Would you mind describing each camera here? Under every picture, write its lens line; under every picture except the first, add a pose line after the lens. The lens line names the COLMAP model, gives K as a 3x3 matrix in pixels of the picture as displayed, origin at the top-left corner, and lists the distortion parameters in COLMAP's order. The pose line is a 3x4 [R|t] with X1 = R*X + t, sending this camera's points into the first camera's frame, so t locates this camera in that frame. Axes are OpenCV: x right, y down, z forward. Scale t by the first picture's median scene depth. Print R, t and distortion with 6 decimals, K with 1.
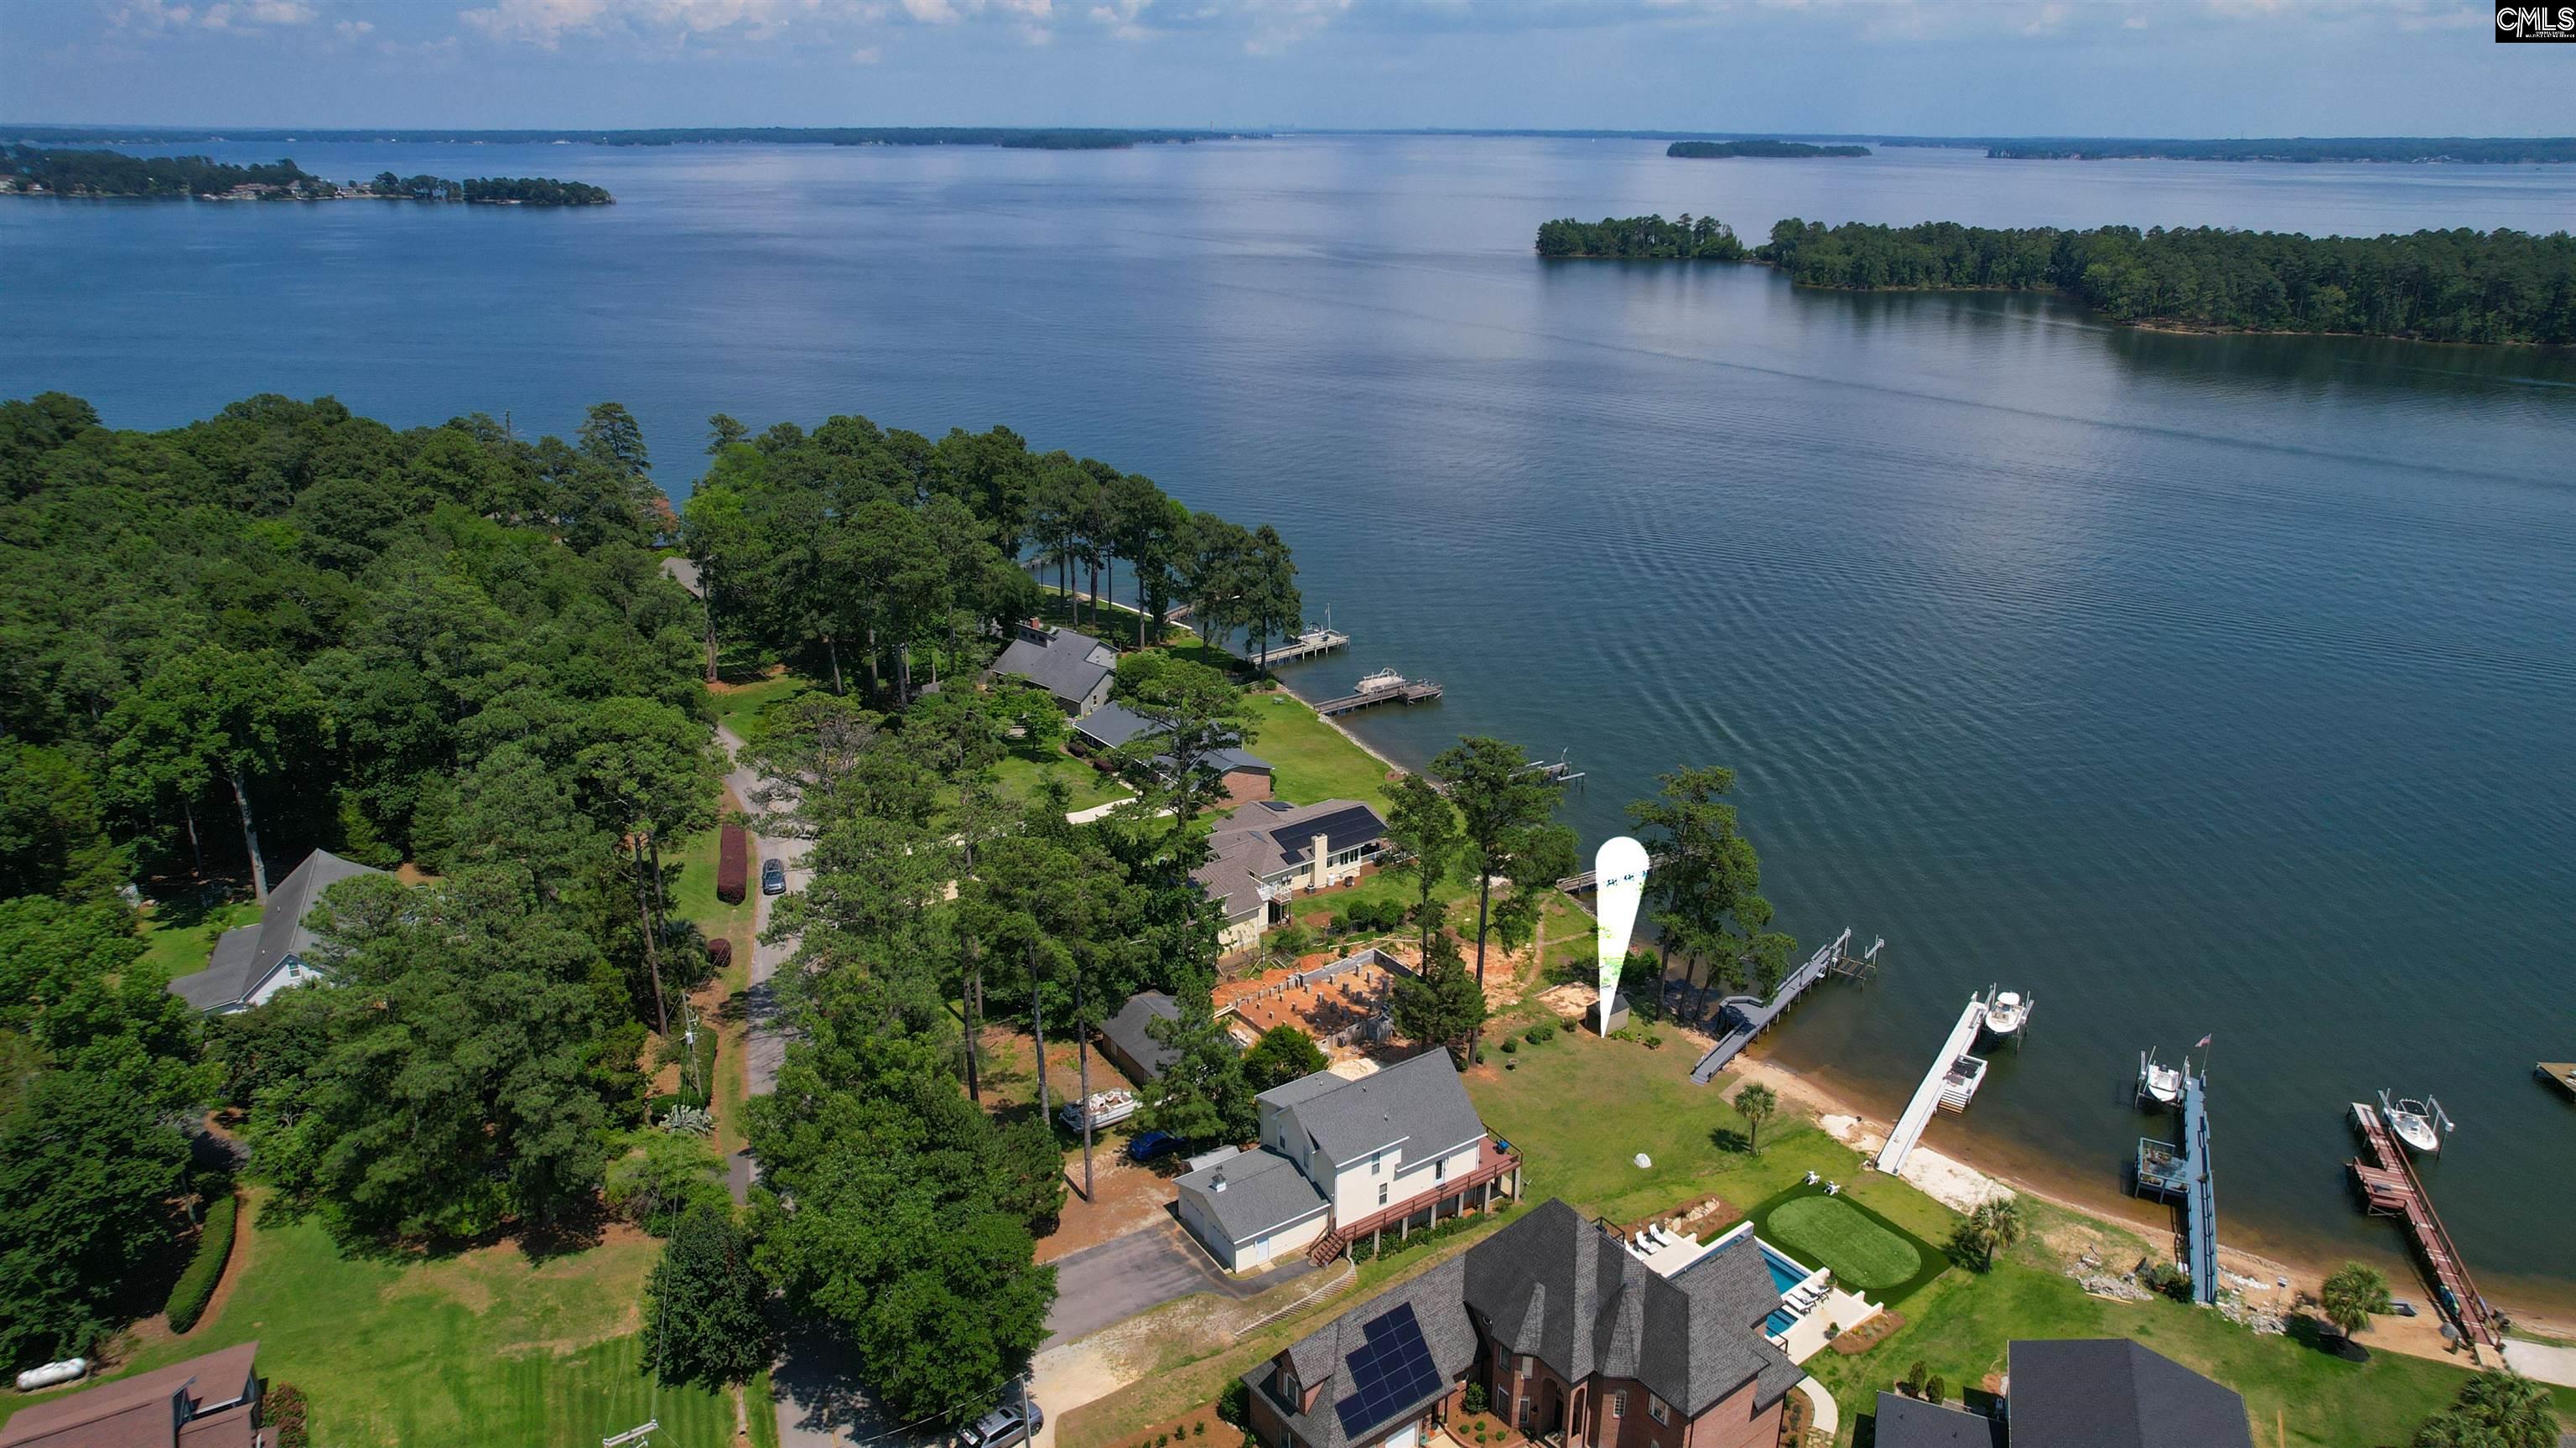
lens RADIAL K [[1643.9, 0, 1302.8], [0, 1643.9, 714.5], [0, 0, 1]] dist [-0.079376, 0.067483]
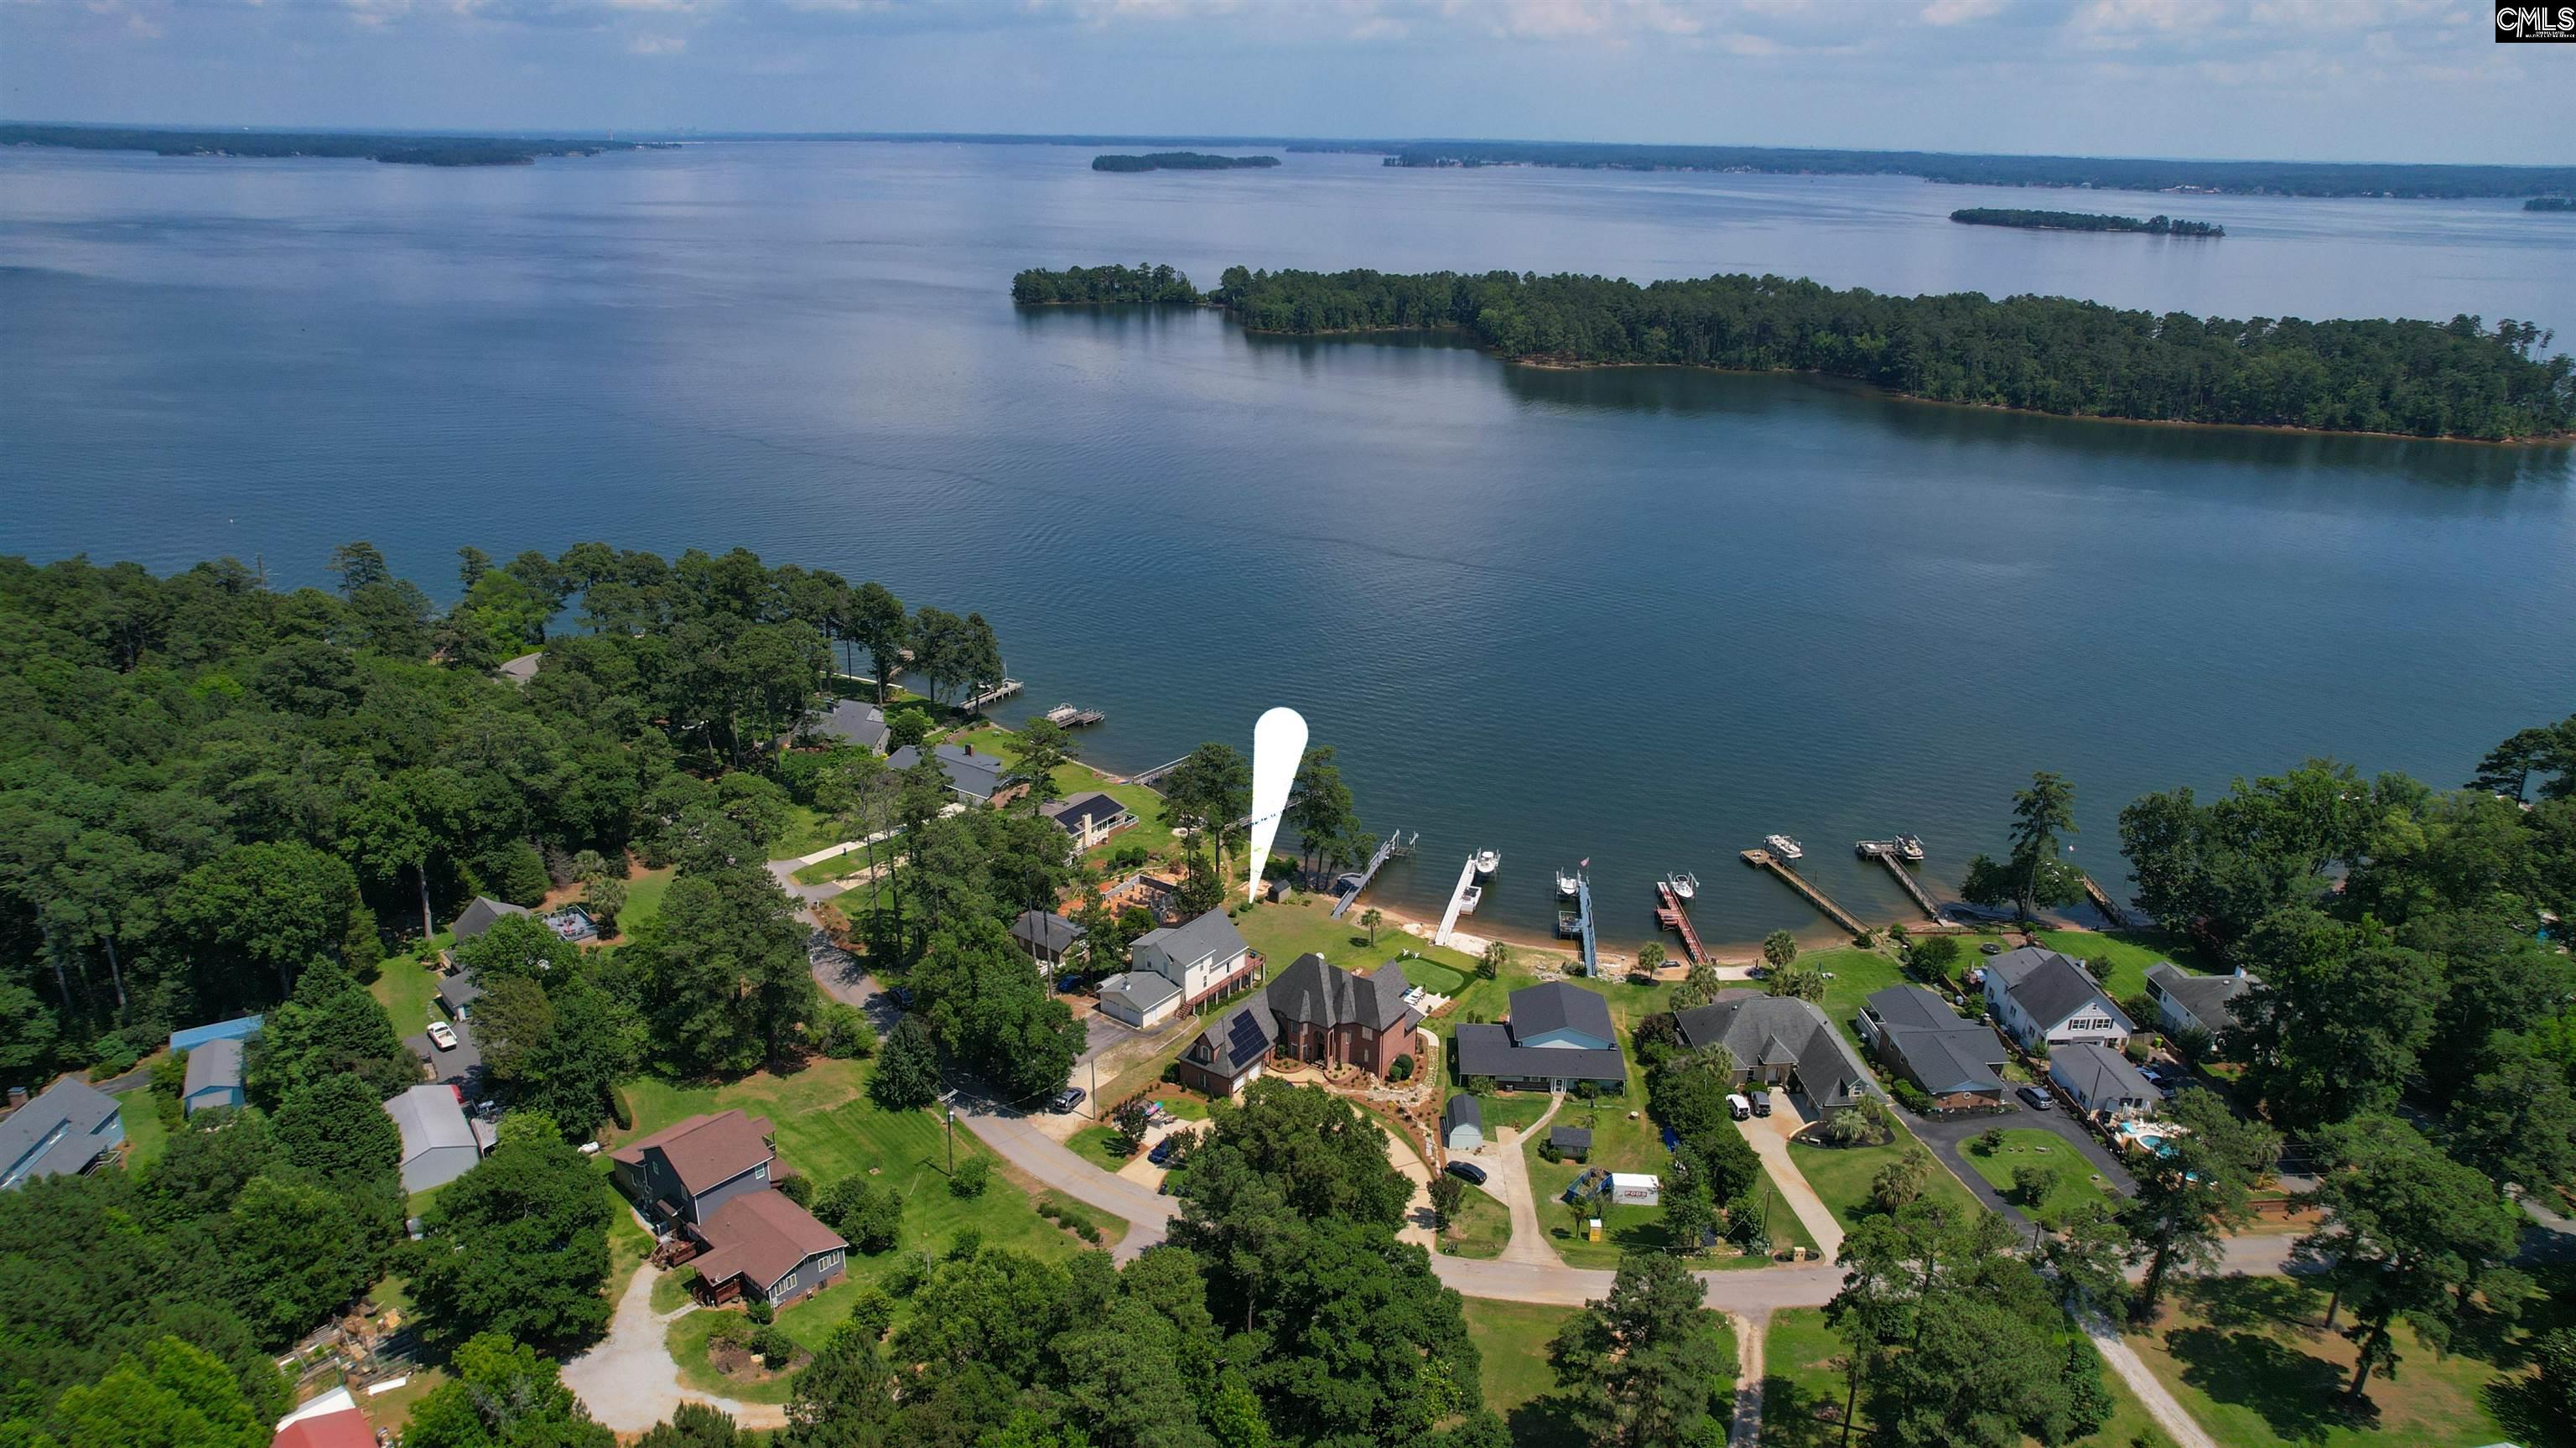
lens RADIAL K [[1643.9, 0, 1302.8], [0, 1643.9, 714.5], [0, 0, 1]] dist [-0.079376, 0.067483]
pose [[0.944119, -0.101226, 0.313677, -0.332731], [0.101305, 0.994725, 0.016094, -0.033343], [-0.313651, 0.016582, 0.949393, -0.707906]]
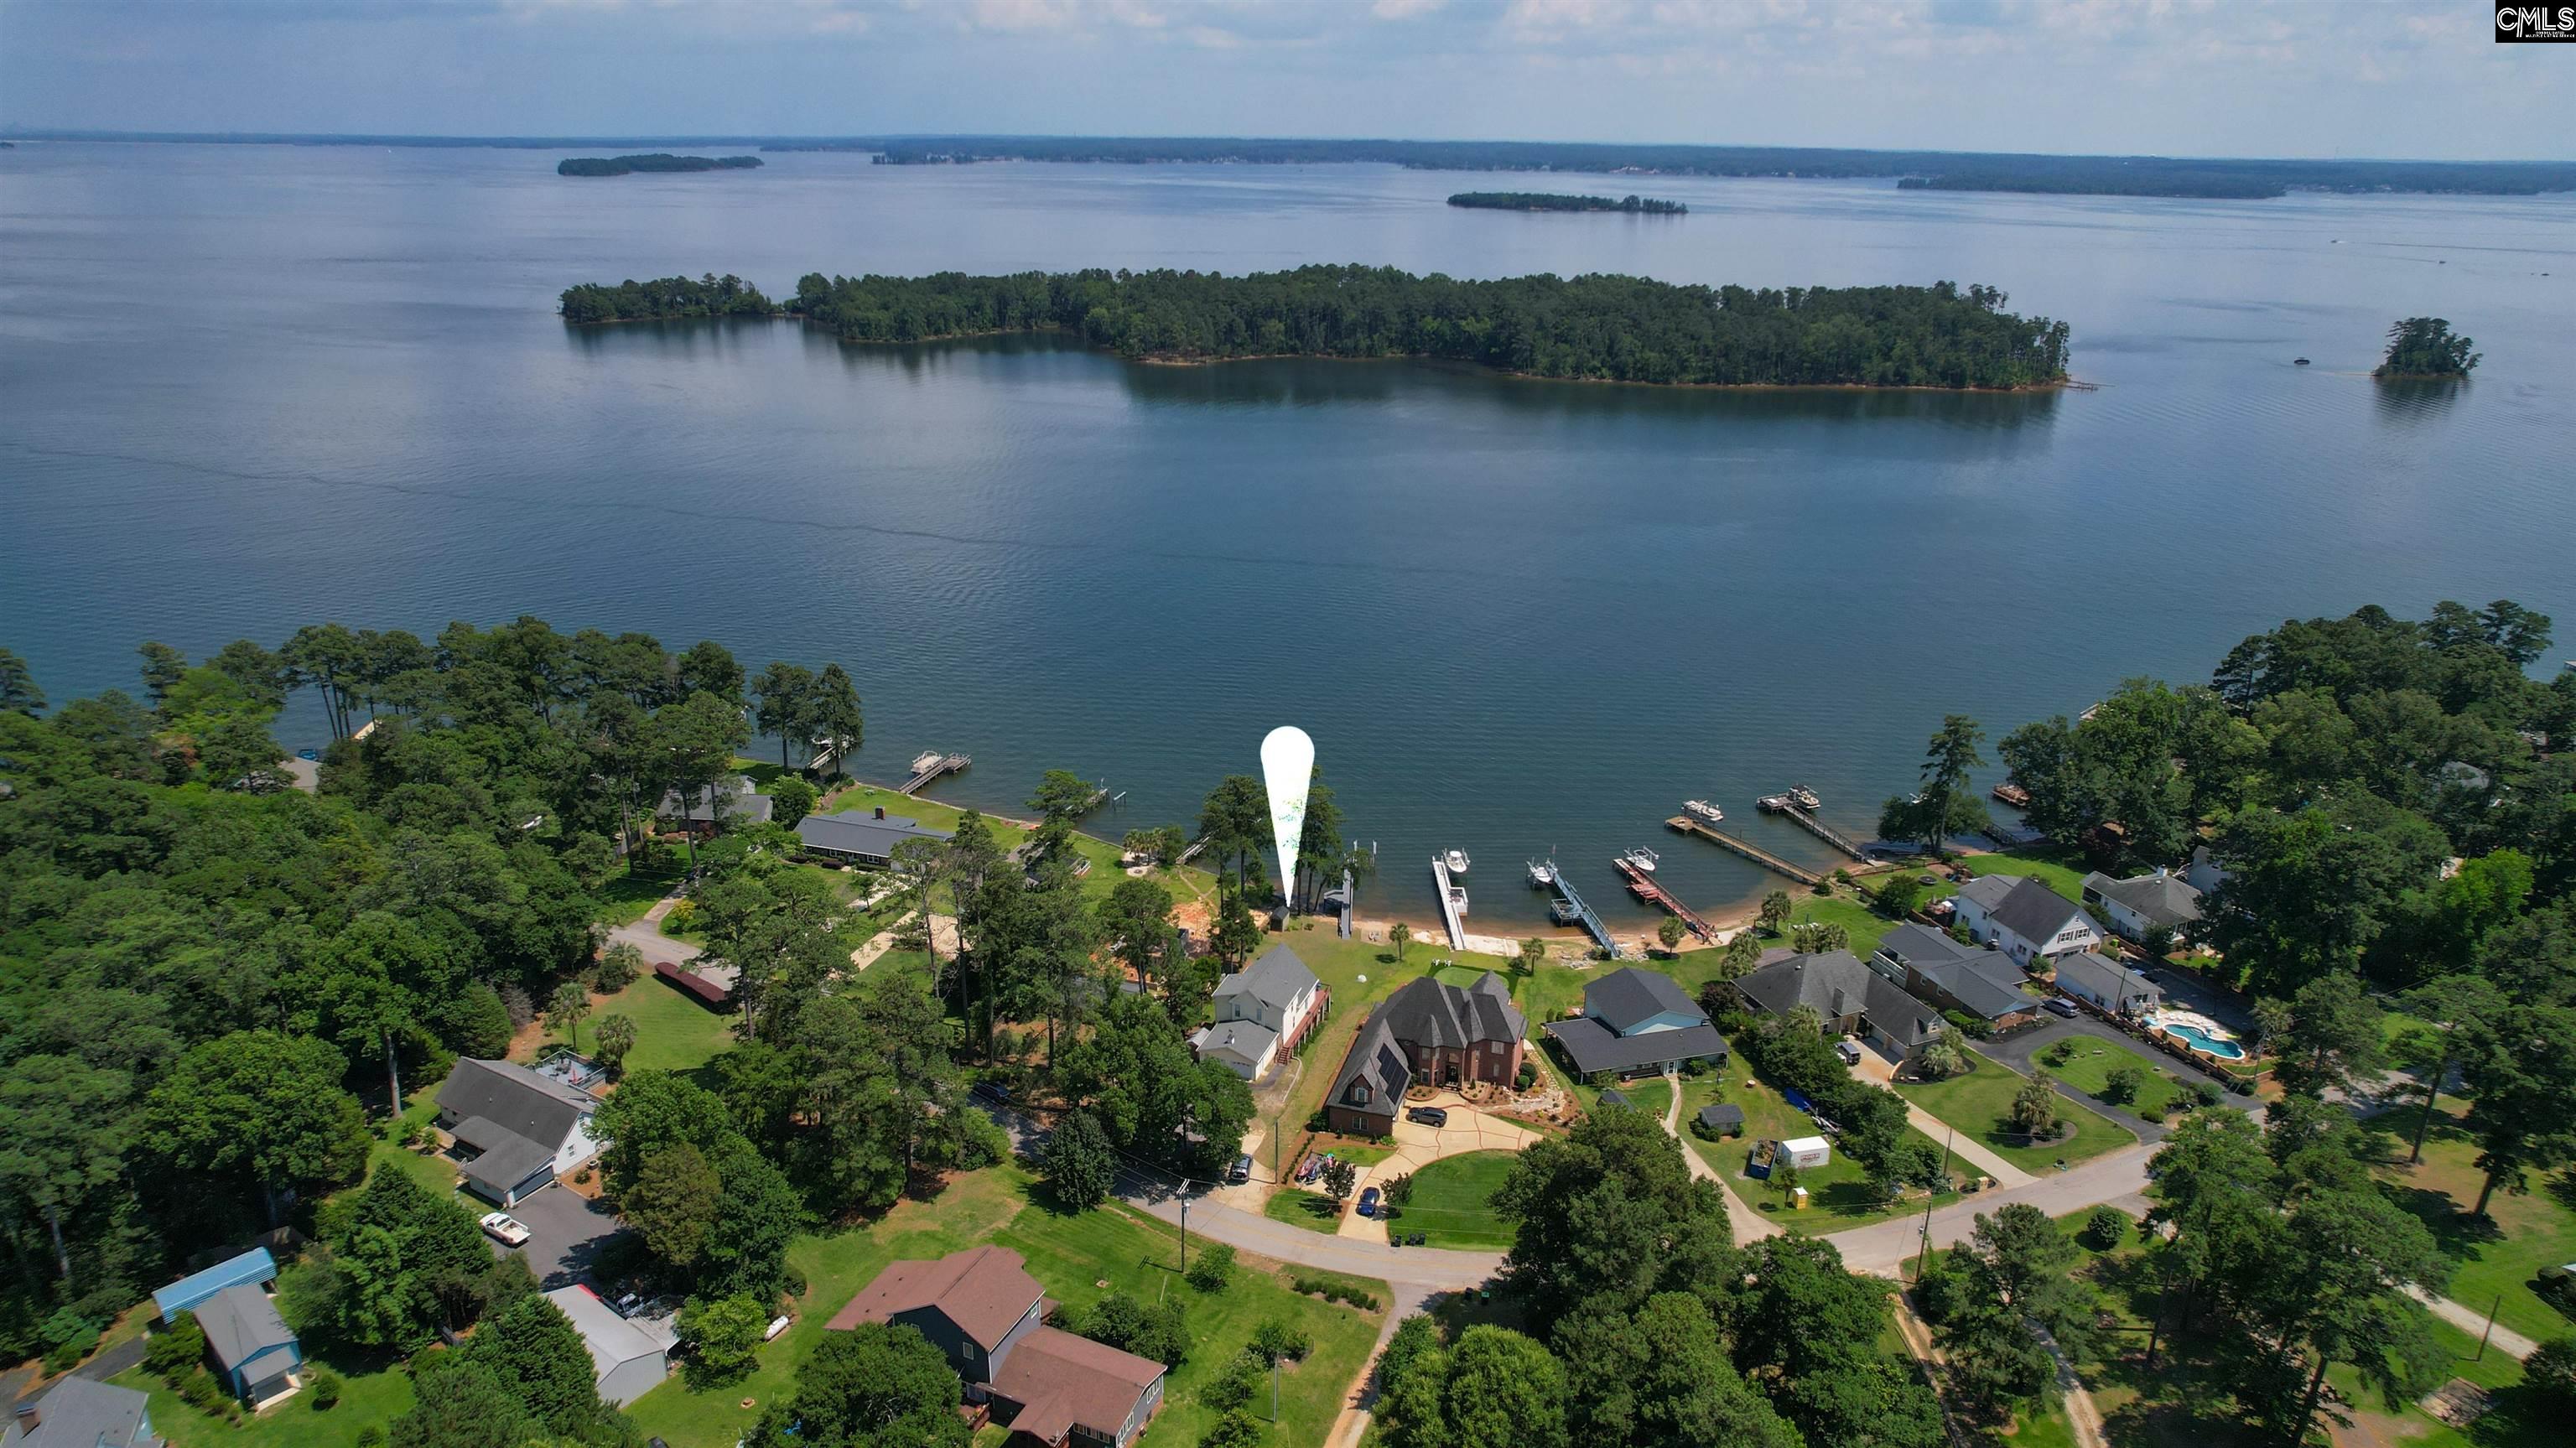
lens RADIAL K [[1643.9, 0, 1302.8], [0, 1643.9, 714.5], [0, 0, 1]] dist [-0.079376, 0.067483]
pose [[0.802483, -0.195665, 0.563681, -0.740101], [0.195065, 0.978825, 0.062065, -0.132643], [-0.563889, 0.060149, 0.823657, -0.459054]]
